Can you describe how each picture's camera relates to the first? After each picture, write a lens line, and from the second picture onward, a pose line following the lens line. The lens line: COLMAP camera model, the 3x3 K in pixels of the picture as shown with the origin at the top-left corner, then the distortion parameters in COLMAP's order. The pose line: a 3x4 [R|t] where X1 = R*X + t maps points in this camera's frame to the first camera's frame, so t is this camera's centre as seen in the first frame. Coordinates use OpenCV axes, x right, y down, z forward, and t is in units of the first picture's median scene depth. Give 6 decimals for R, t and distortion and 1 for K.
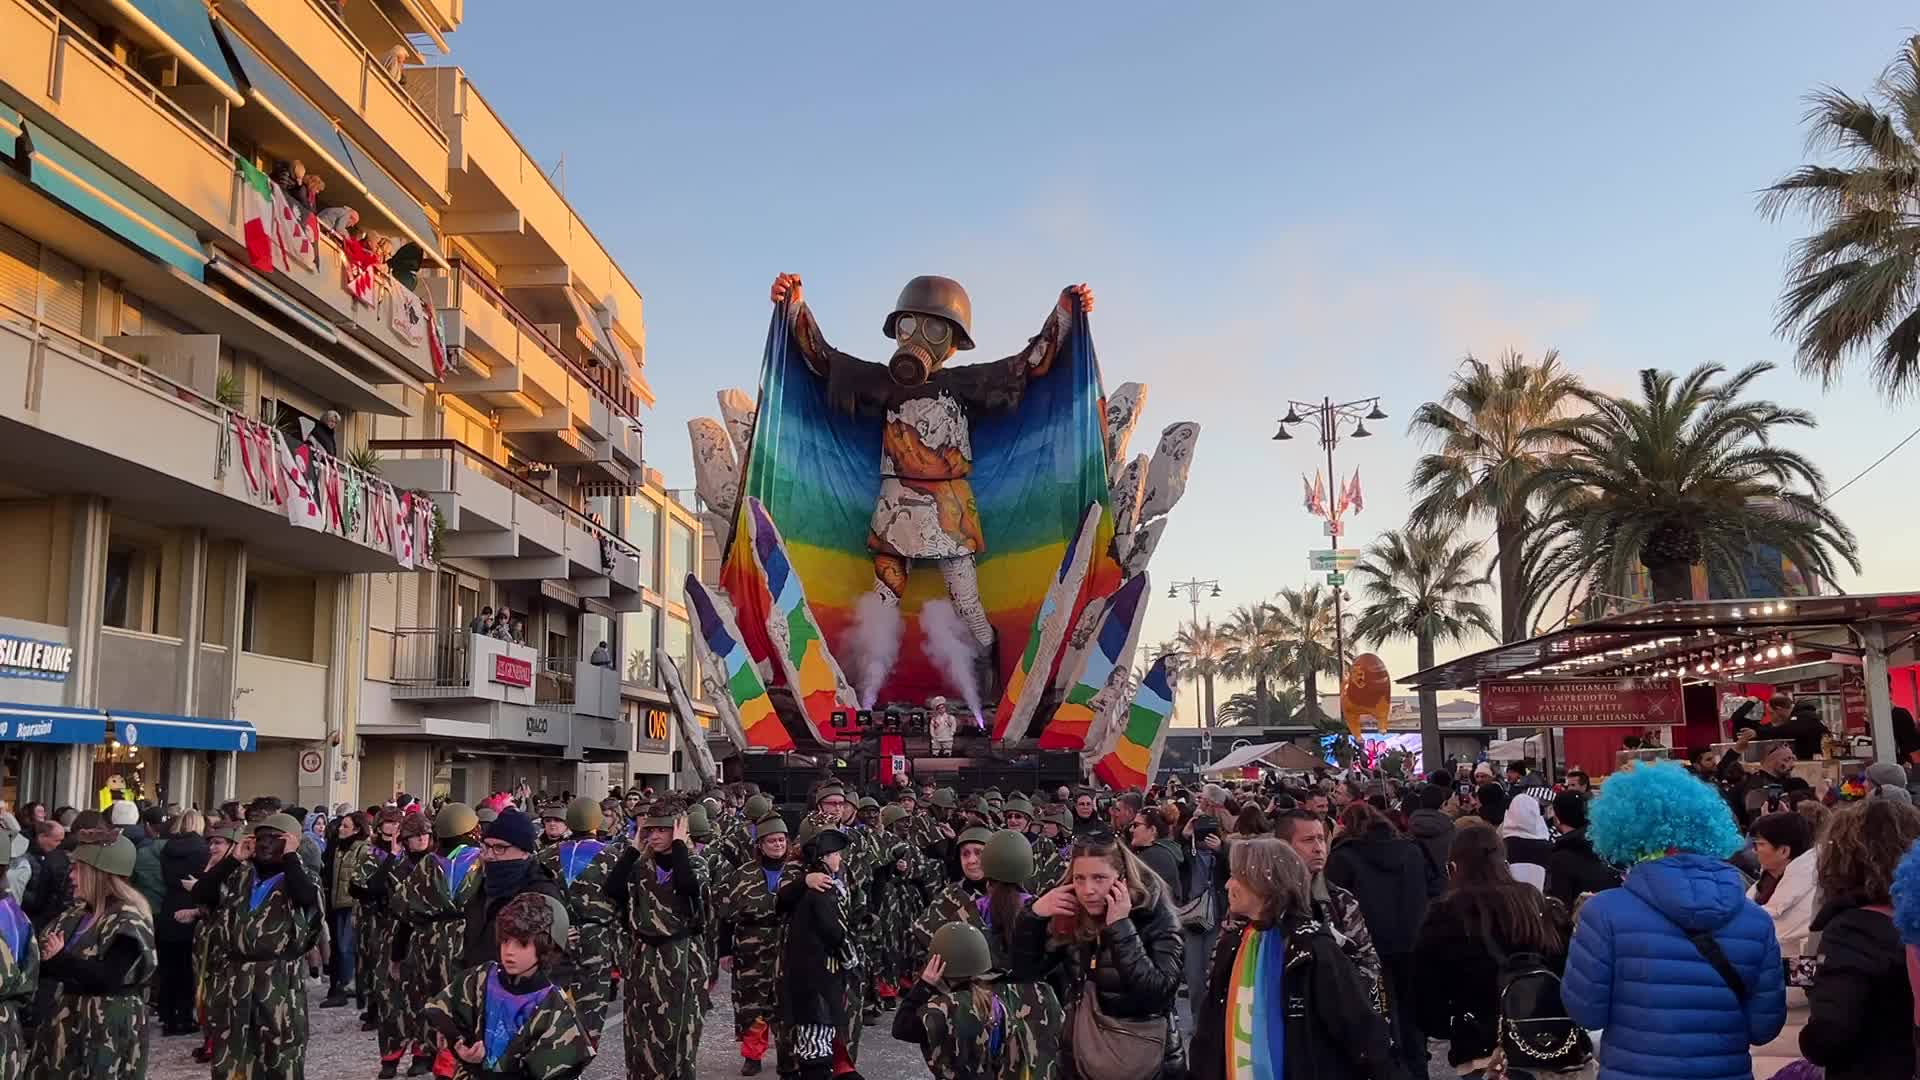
lens RADIAL K [[1580.1, 0, 961.1], [0, 1580.1, 557.8], [0, 0, 1]] dist [-0.000632, 0.008973]
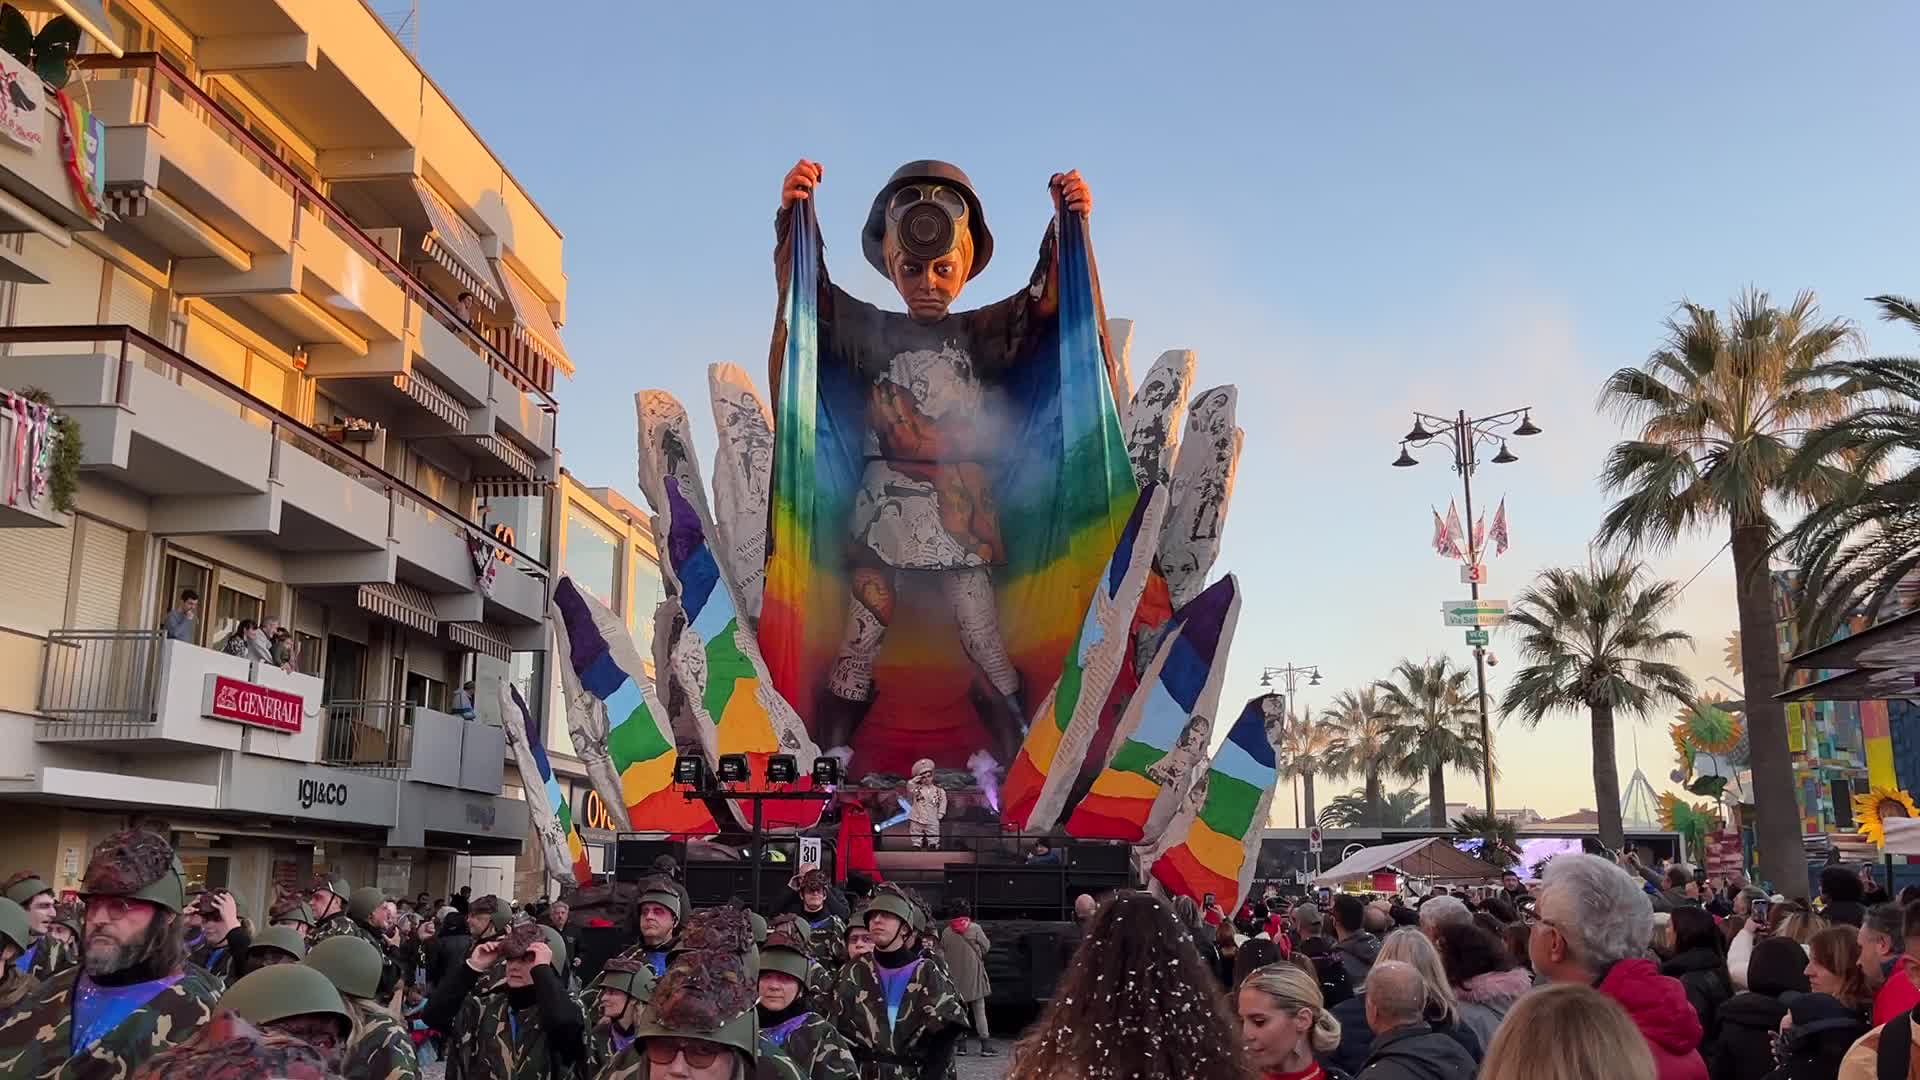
lens RADIAL K [[1580.1, 0, 961.1], [0, 1580.1, 557.8], [0, 0, 1]] dist [-0.000632, 0.008973]
pose [[0.998441, 0.002011, -0.055780, 0.034595], [-0.005847, 0.997620, -0.068702, 0.043044], [0.055509, 0.068921, 0.996077, 0.287698]]
